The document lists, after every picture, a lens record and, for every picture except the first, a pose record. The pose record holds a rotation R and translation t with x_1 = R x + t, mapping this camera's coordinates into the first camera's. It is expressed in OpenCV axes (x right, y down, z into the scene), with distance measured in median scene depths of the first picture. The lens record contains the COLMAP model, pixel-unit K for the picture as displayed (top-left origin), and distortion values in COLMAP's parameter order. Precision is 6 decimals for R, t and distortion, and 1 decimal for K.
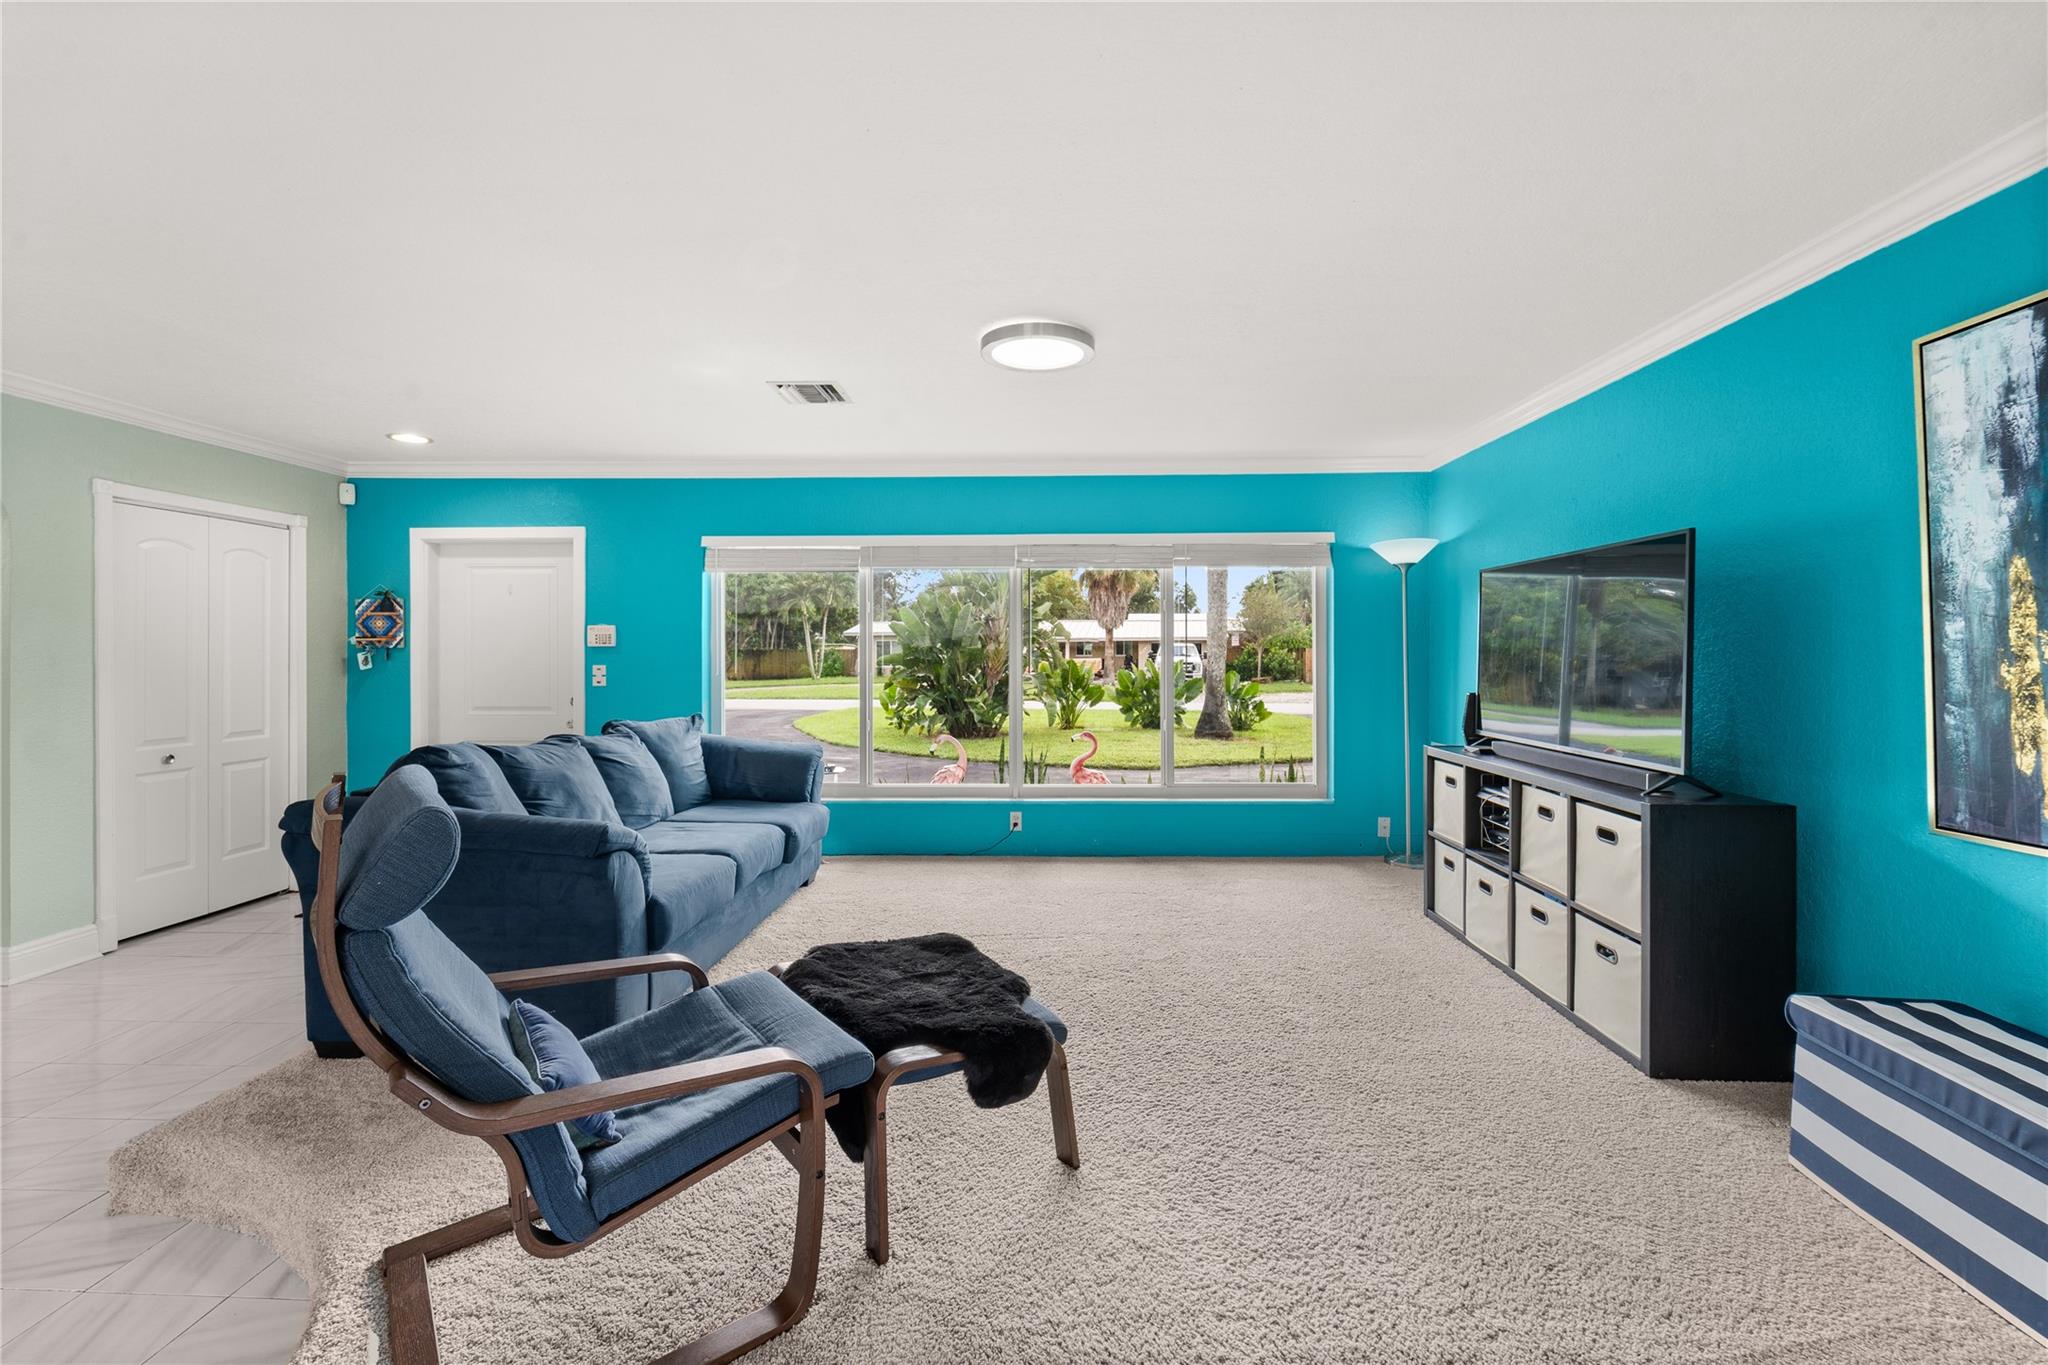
lens RADIAL K [[835.1, 0, 1028.7], [0, 835.1, 648.6], [0, 0, 1]] dist [0.003322, 0.000376]
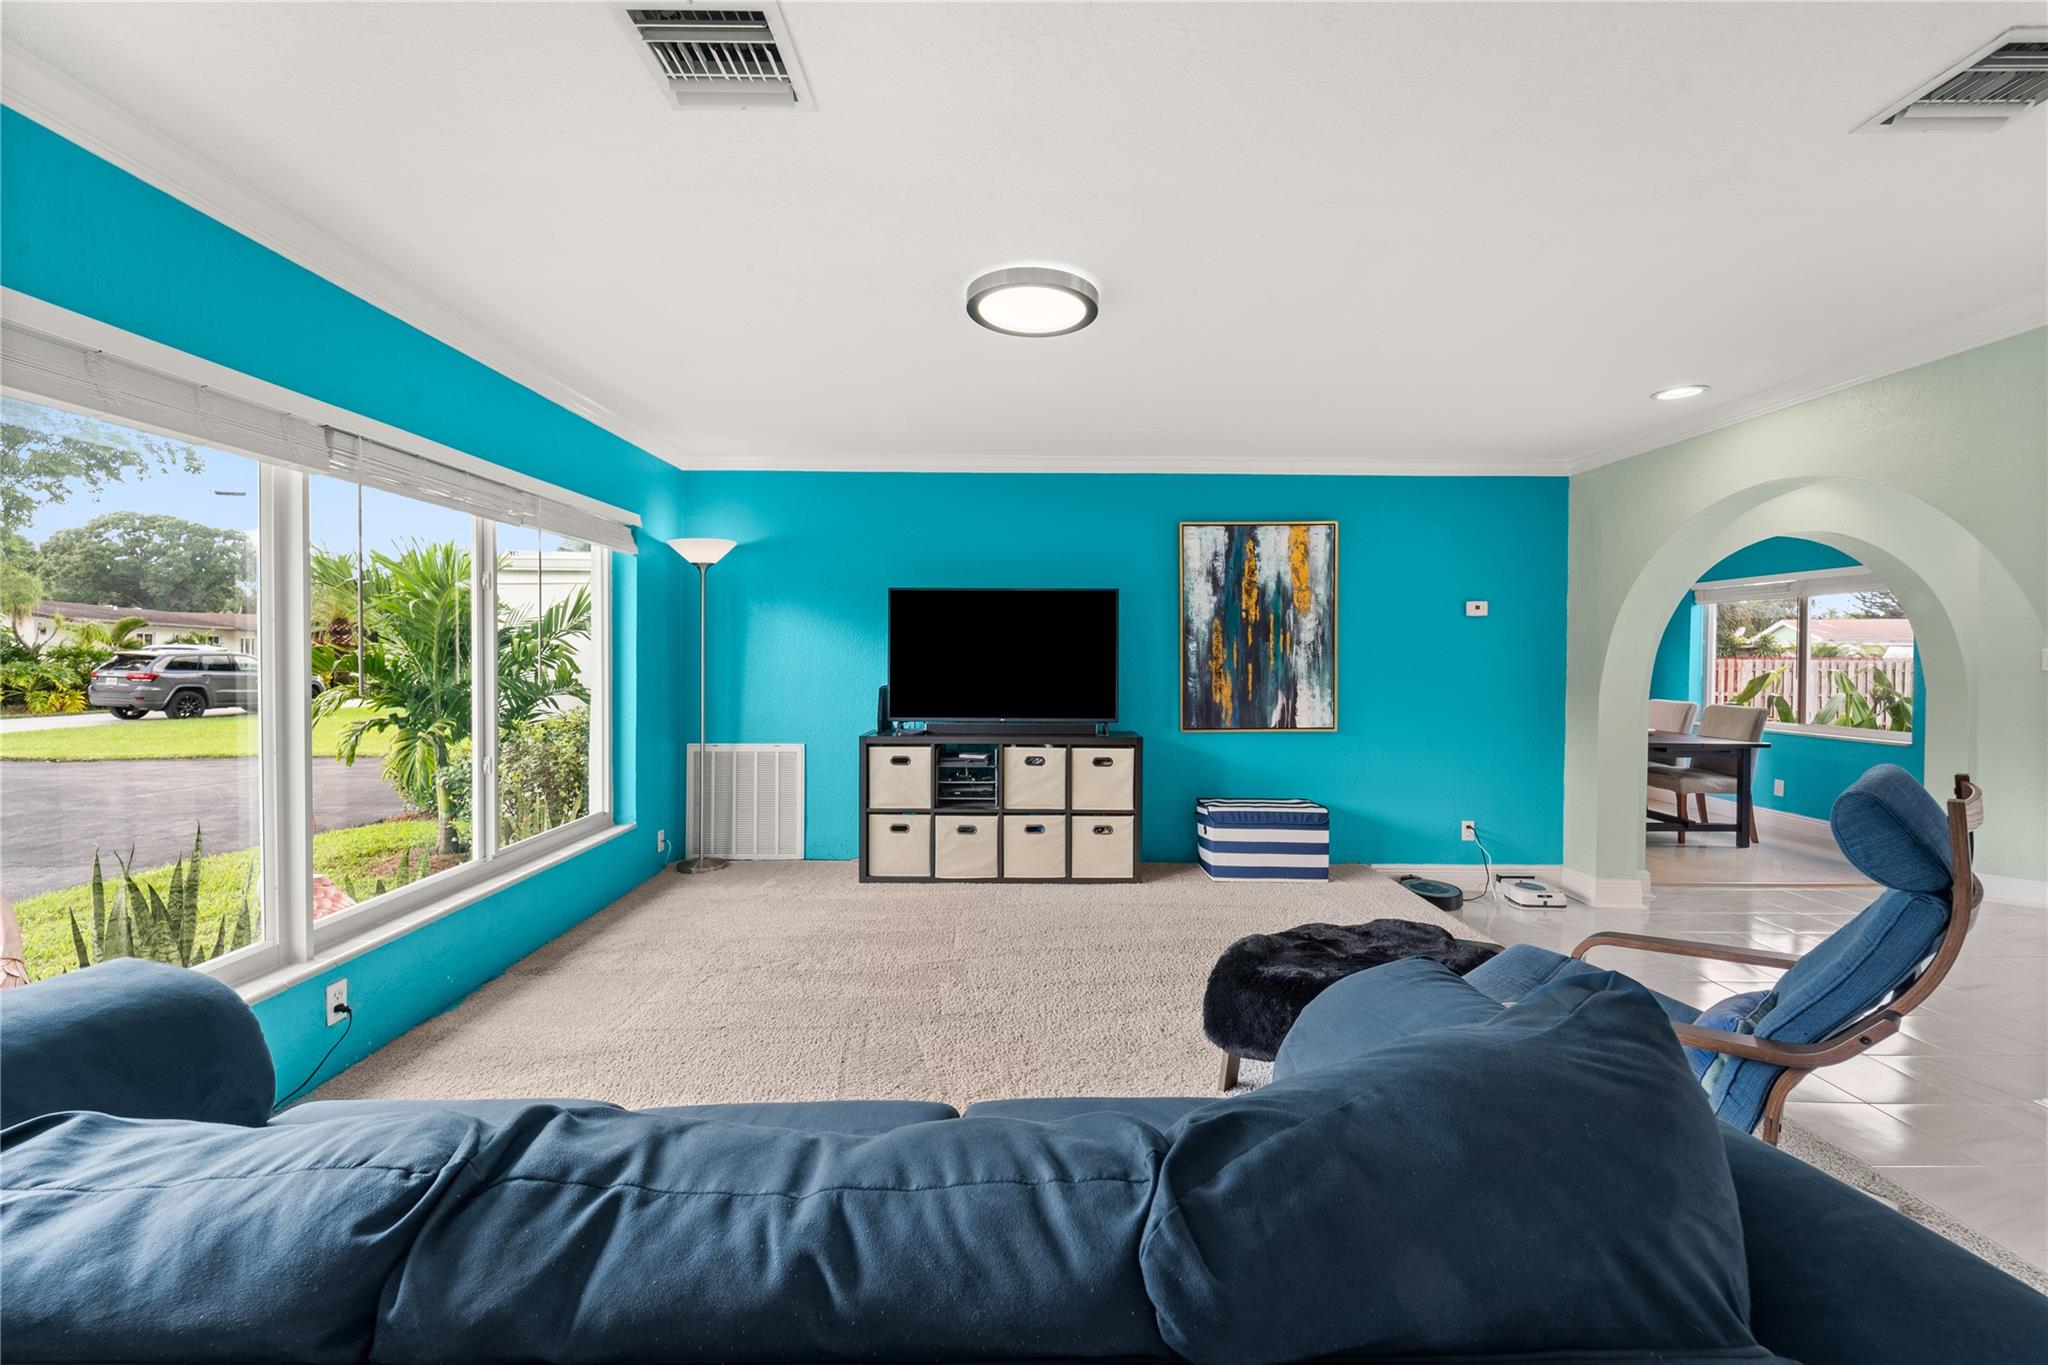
lens RADIAL K [[836.4, 0, 1024.5], [0, 836.4, 666.6], [0, 0, 1]] dist [0.003564, 0.000059]
pose [[-0.044214, -0.014111, 0.998922, -1.283358], [-0.010216, 0.999854, 0.013672, 0.006907], [-0.998970, -0.009600, -0.044352, 1.568634]]
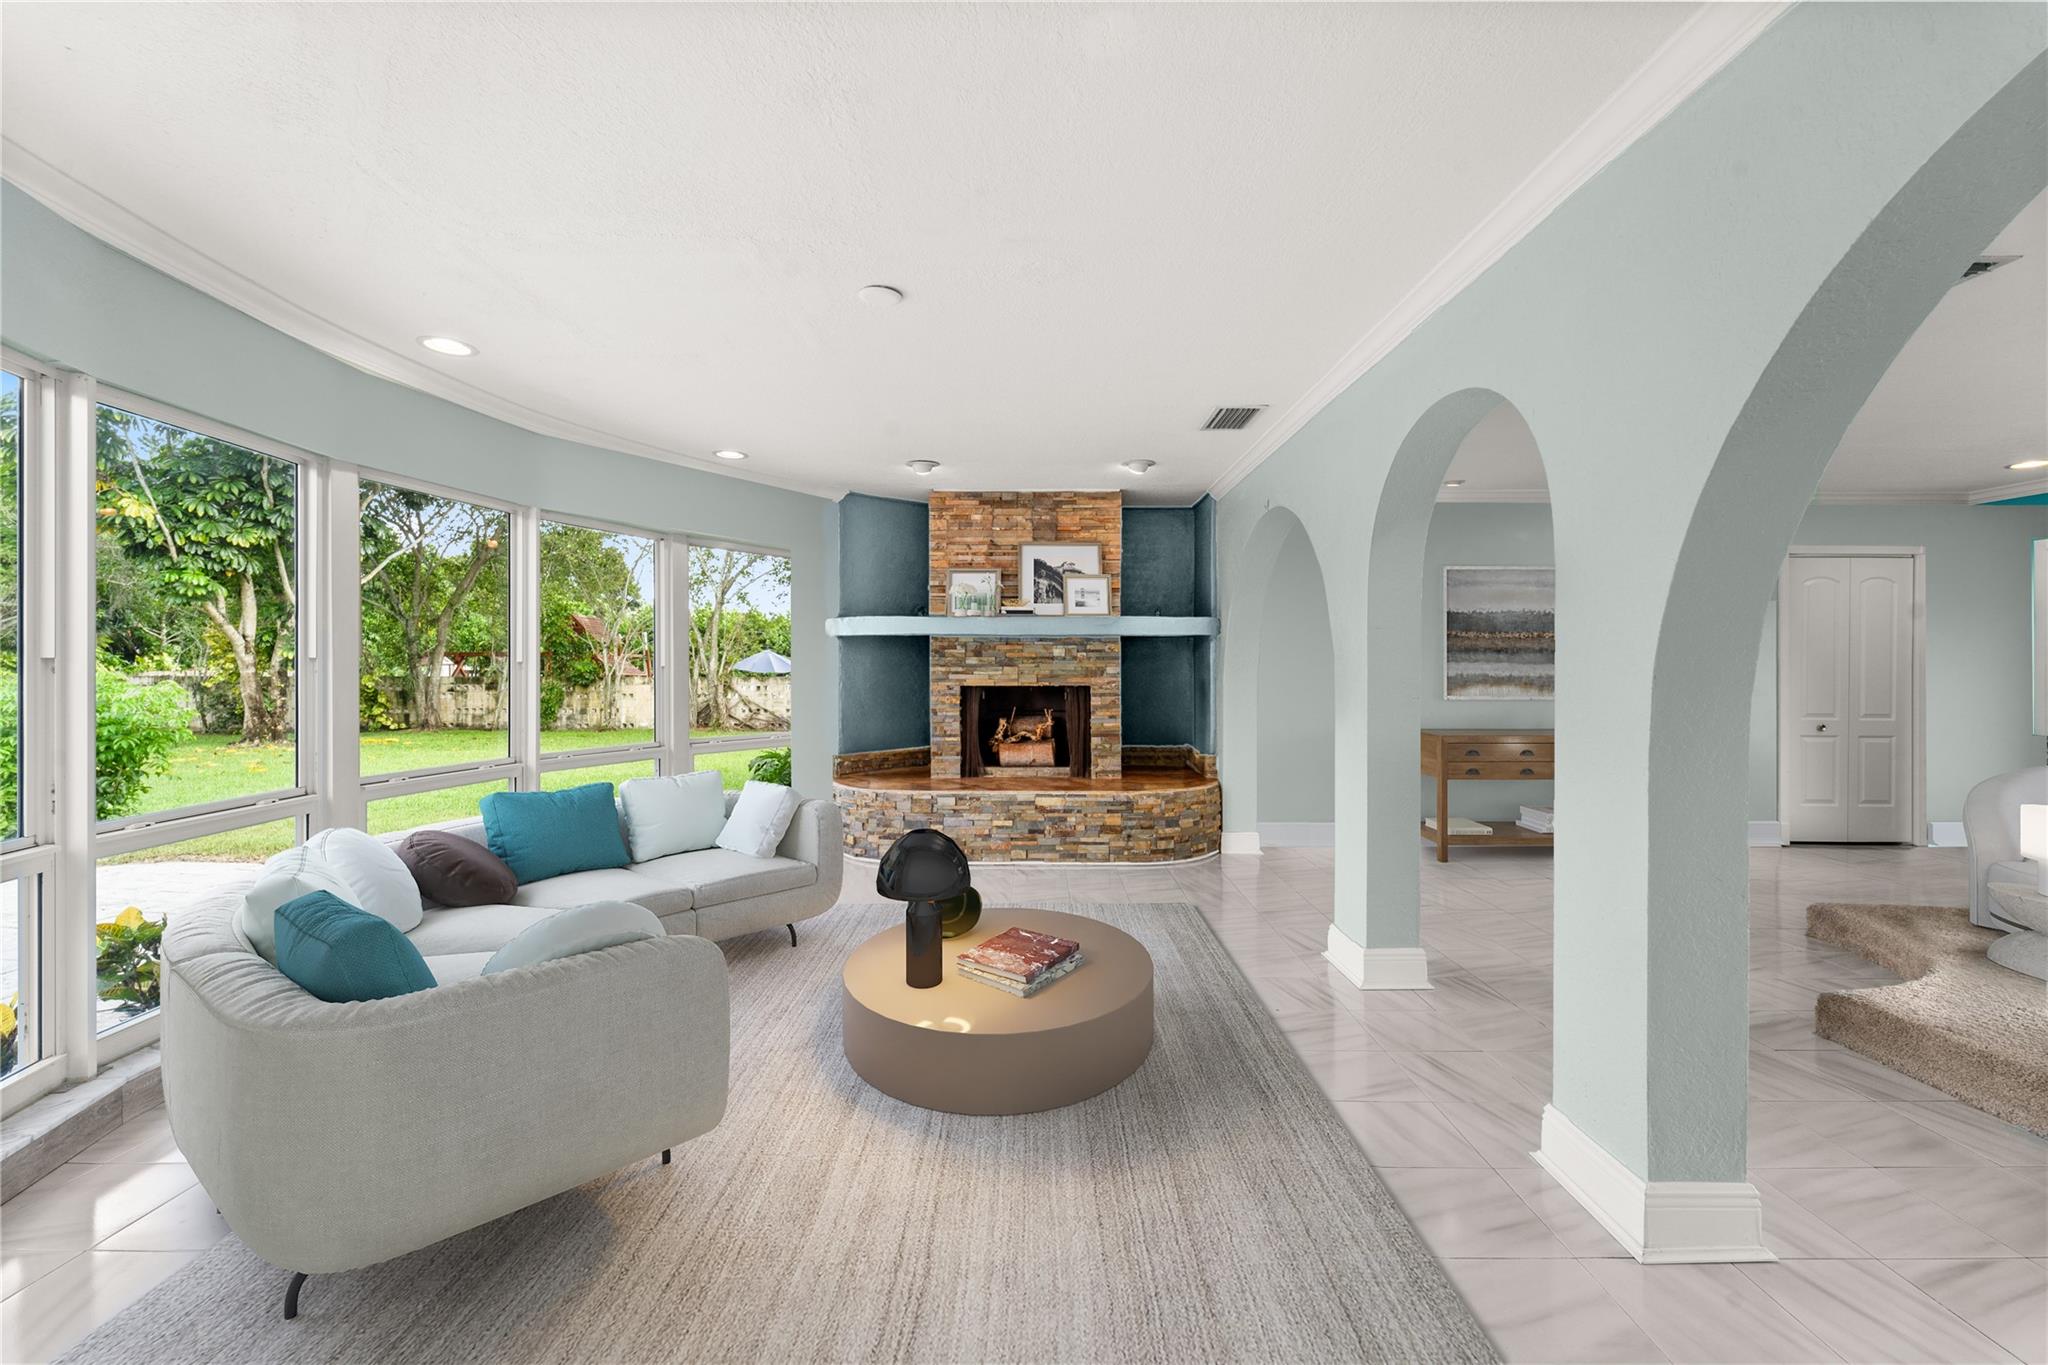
lens RADIAL K [[821.4, 0, 1026.5], [0, 821.4, 676.0], [0, 0, 1]] dist [-0.001102, -0.000088]
pose [[0.021290, 0.008062, -0.999741, 0.156346], [-0.000037, 0.999967, 0.008063, 0.013054], [0.999773, -0.000134, 0.021289, -0.174381]]
